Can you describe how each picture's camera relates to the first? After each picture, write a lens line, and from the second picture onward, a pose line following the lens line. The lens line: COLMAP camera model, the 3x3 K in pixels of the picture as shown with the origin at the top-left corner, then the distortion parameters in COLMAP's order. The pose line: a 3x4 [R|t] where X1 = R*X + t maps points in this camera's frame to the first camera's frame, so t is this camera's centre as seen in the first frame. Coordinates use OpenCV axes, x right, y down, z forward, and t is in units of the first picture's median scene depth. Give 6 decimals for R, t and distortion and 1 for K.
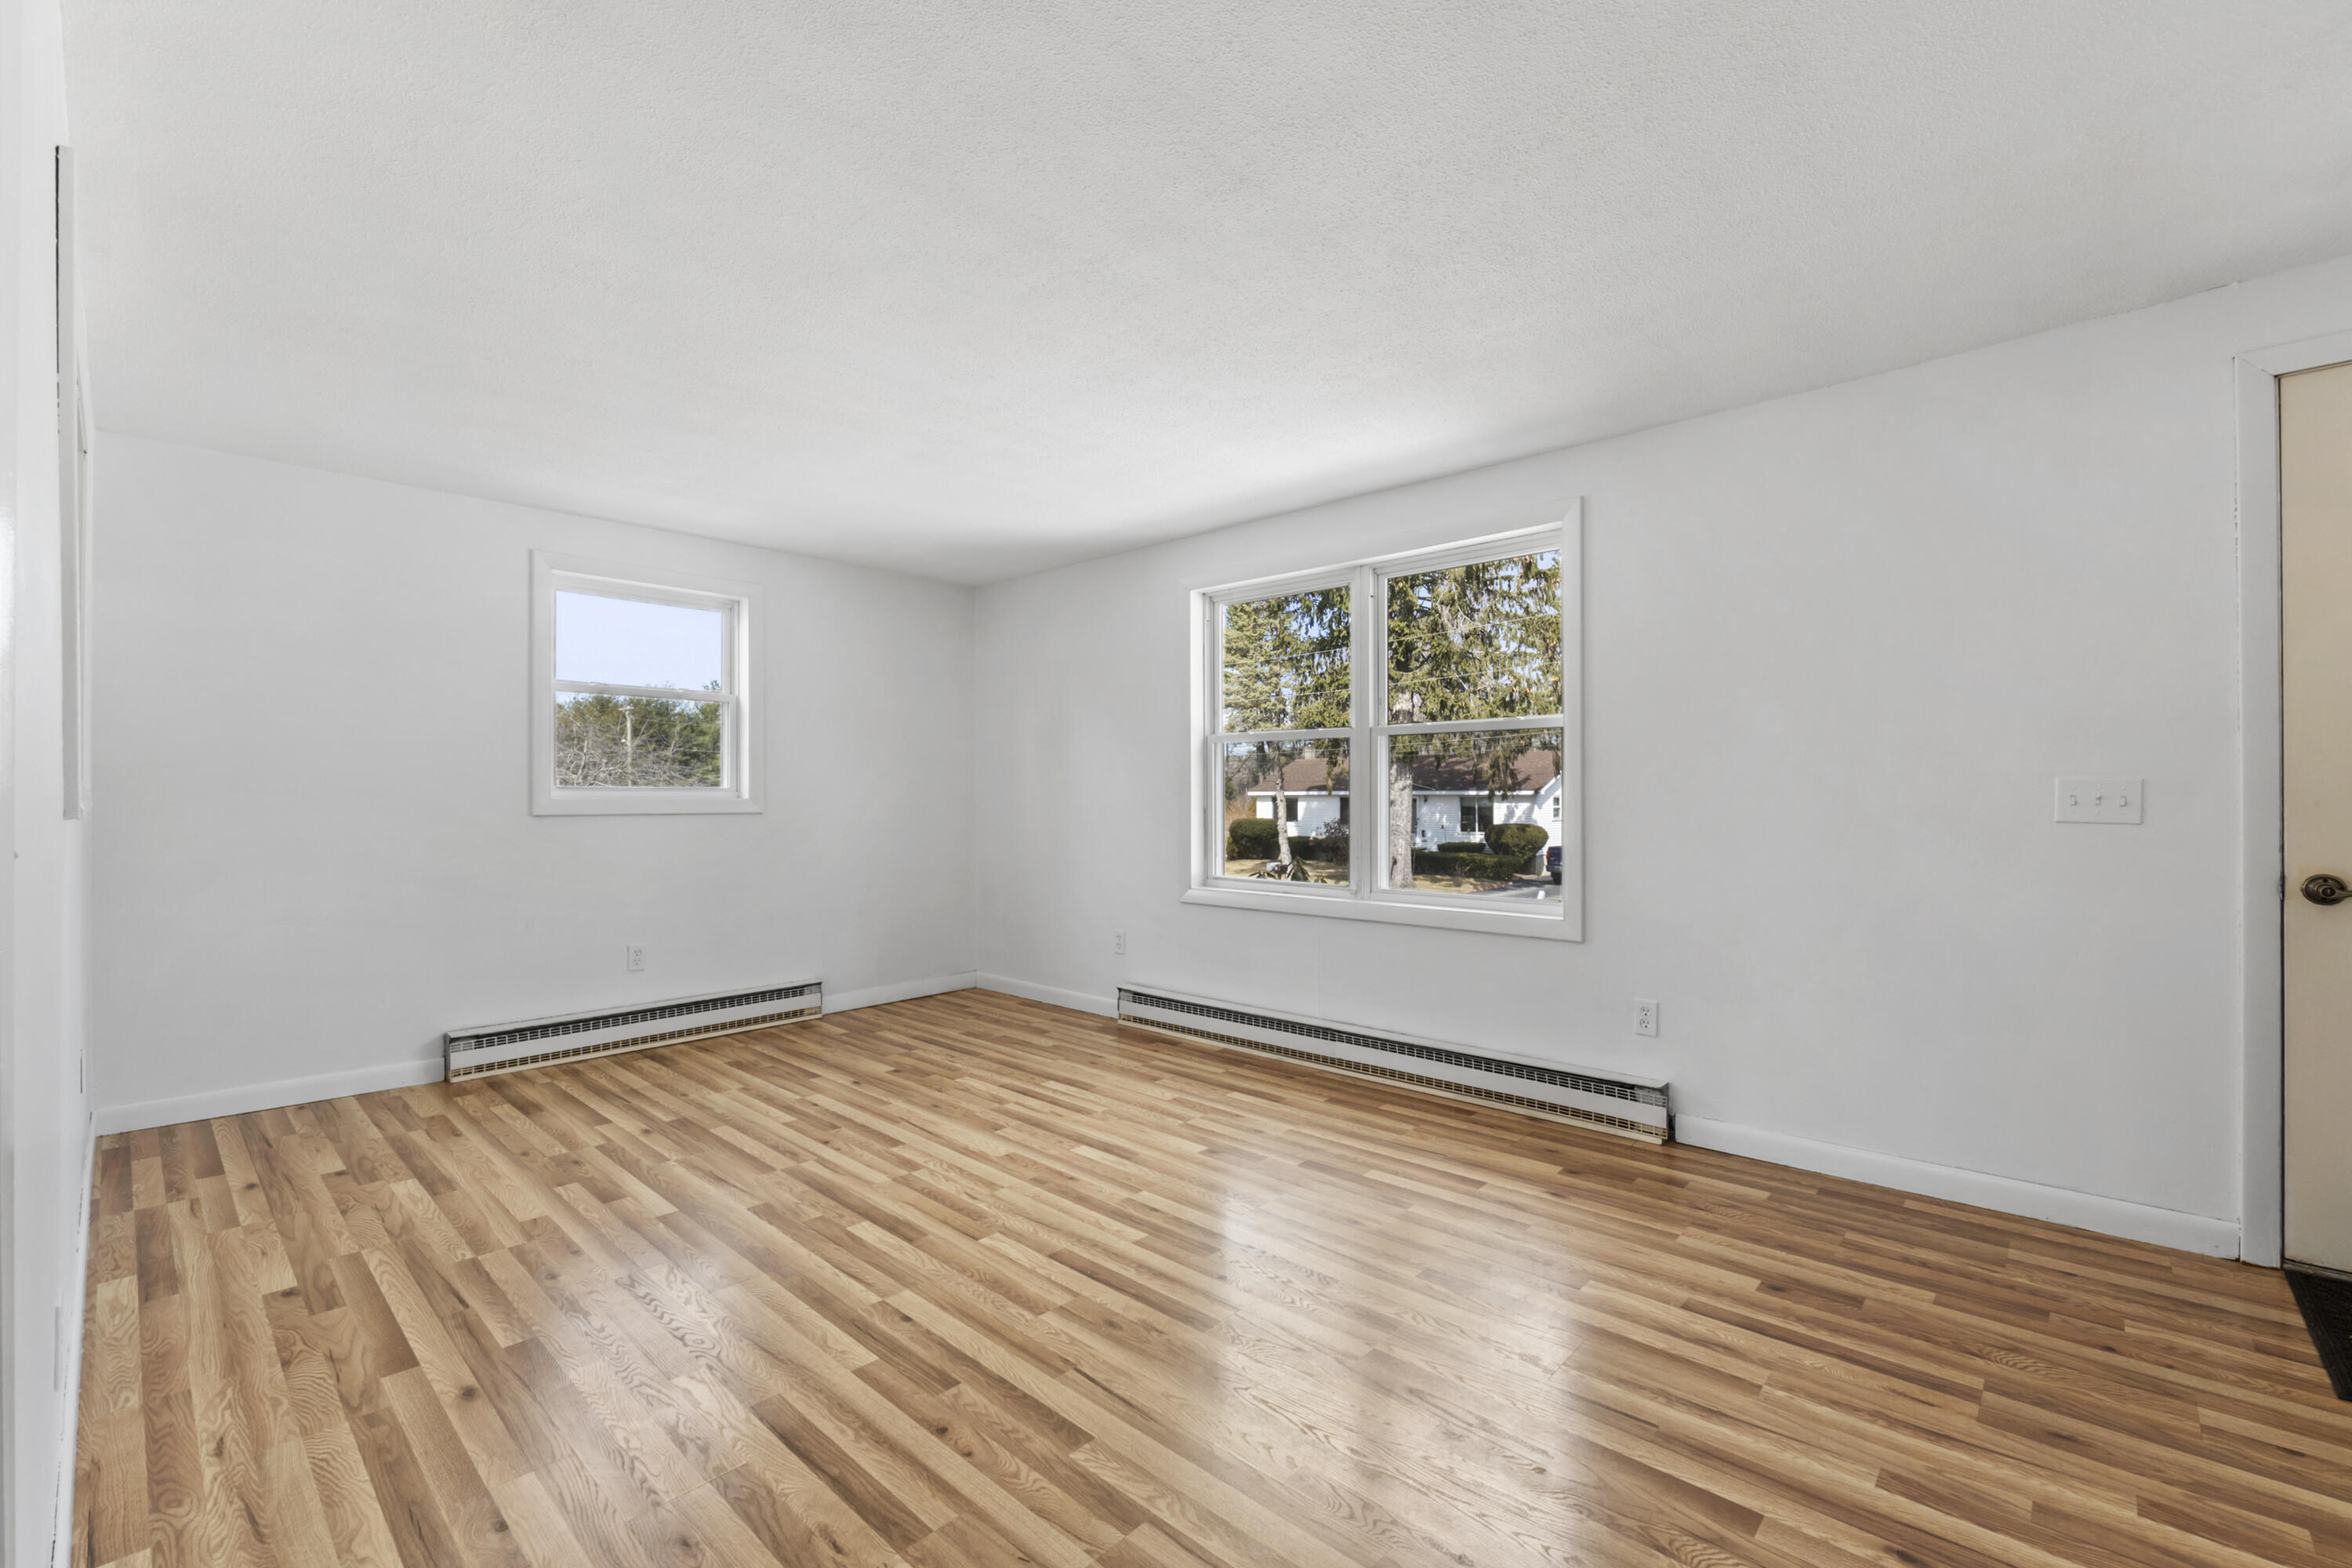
lens RADIAL K [[969.2, 0, 1189.4], [0, 969.2, 790.9], [0, 0, 1]] dist [-0.013358, 0.000013]
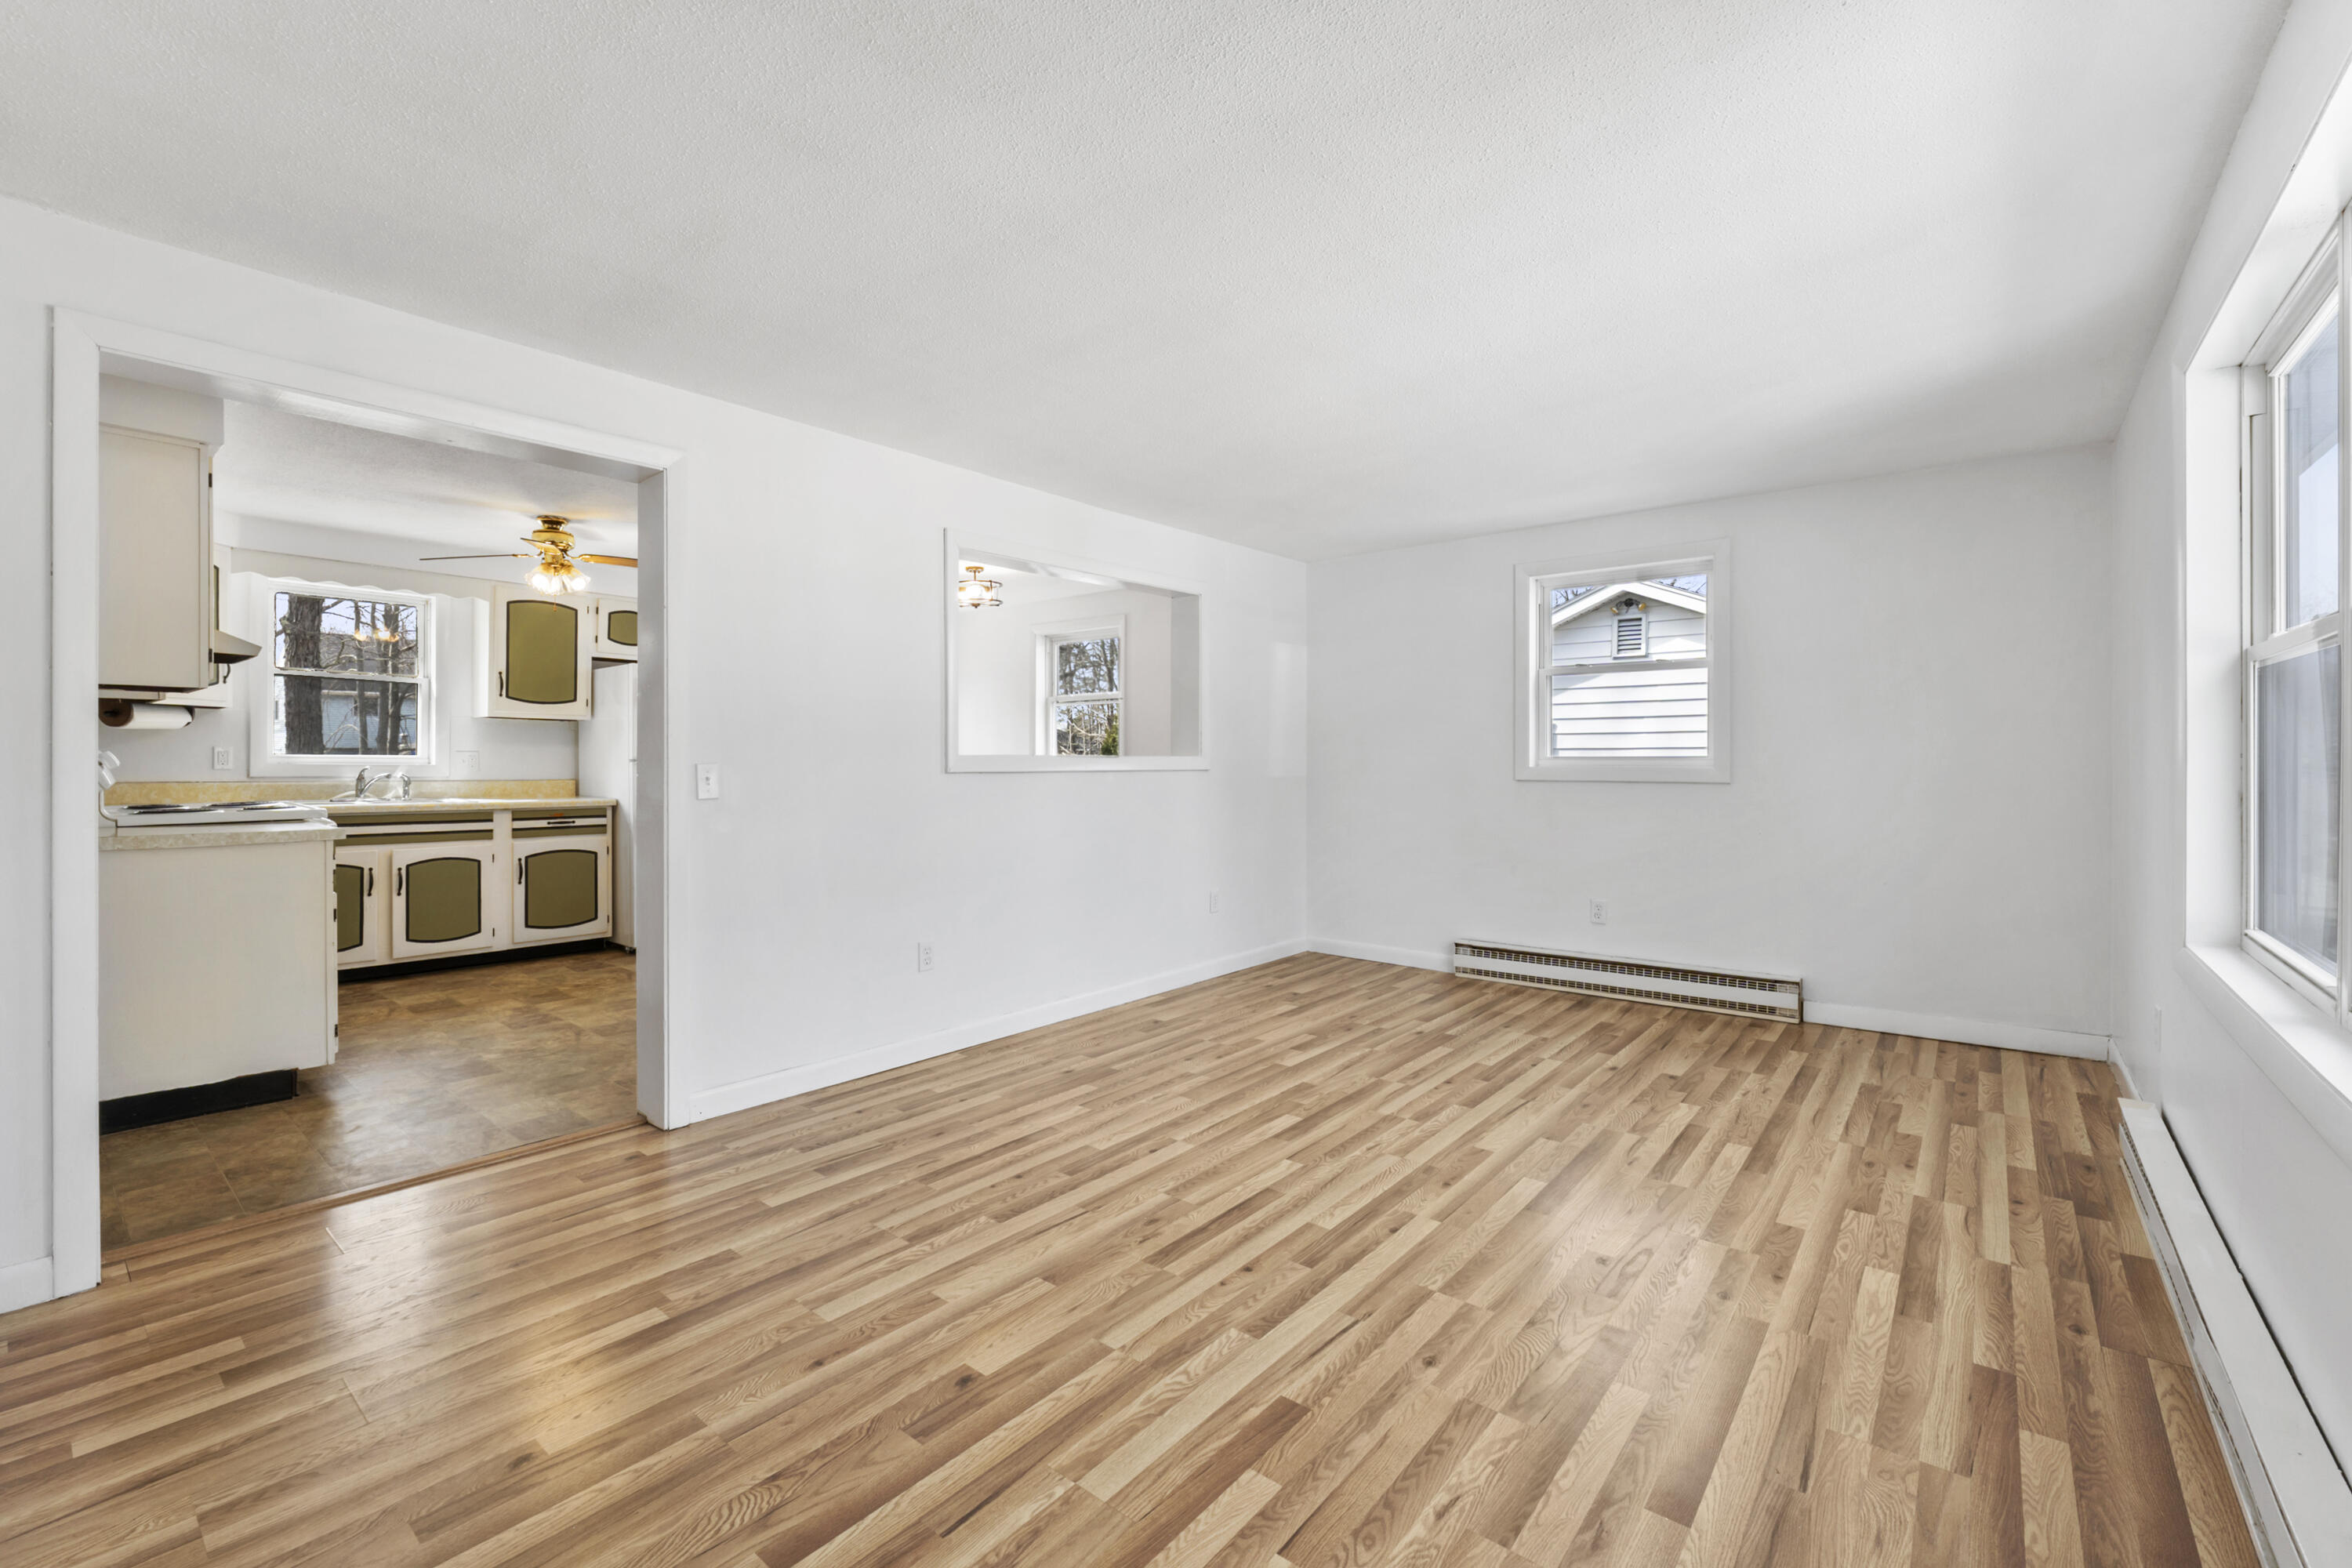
lens RADIAL K [[1009.0, 0, 1166.1], [0, 1009.0, 776.5], [0, 0, 1]] dist [-0.008702, 0.000401]
pose [[0.050069, 0.015059, -0.998632, 0.814626], [0.003955, 0.999875, 0.015276, 0.003230], [0.998738, -0.004715, 0.050003, 0.702427]]
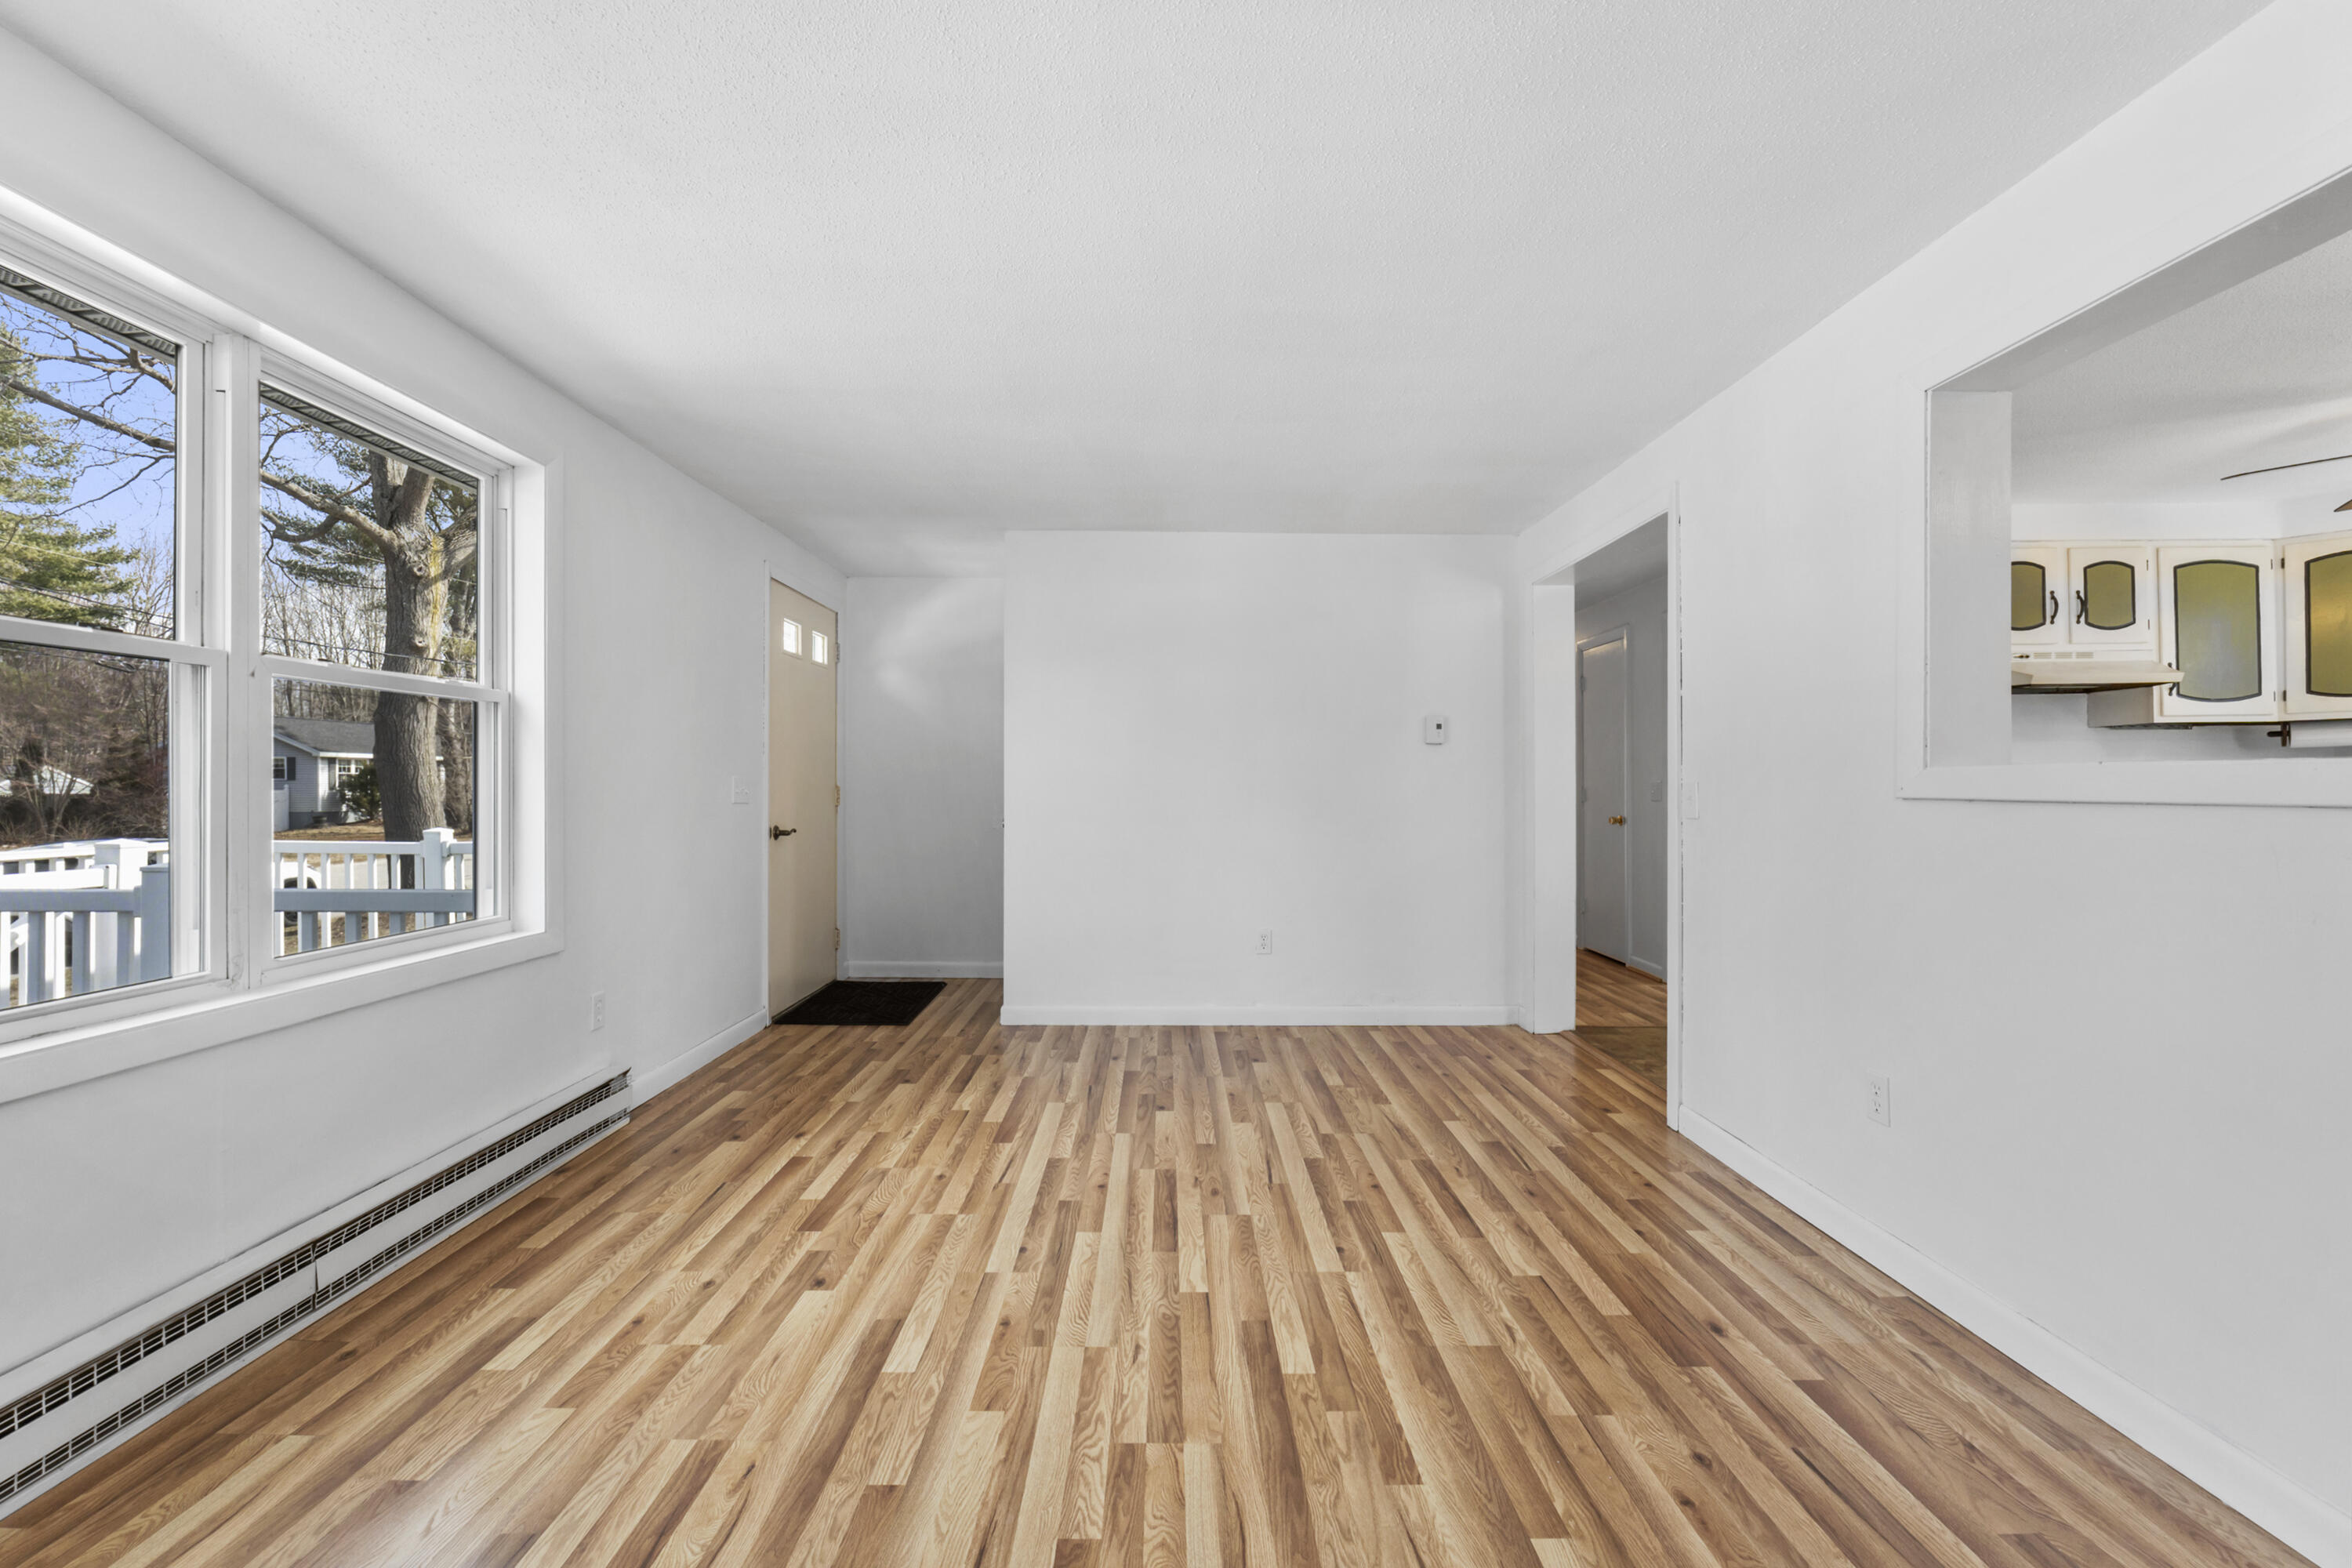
lens RADIAL K [[1009.0, 0, 1166.1], [0, 1009.0, 776.5], [0, 0, 1]] dist [-0.008702, 0.000401]
pose [[-0.668917, 0.005578, 0.743316, -0.758905], [-0.004562, 0.999922, -0.011609, 0.011073], [-0.743323, -0.011157, -0.668840, 1.429219]]
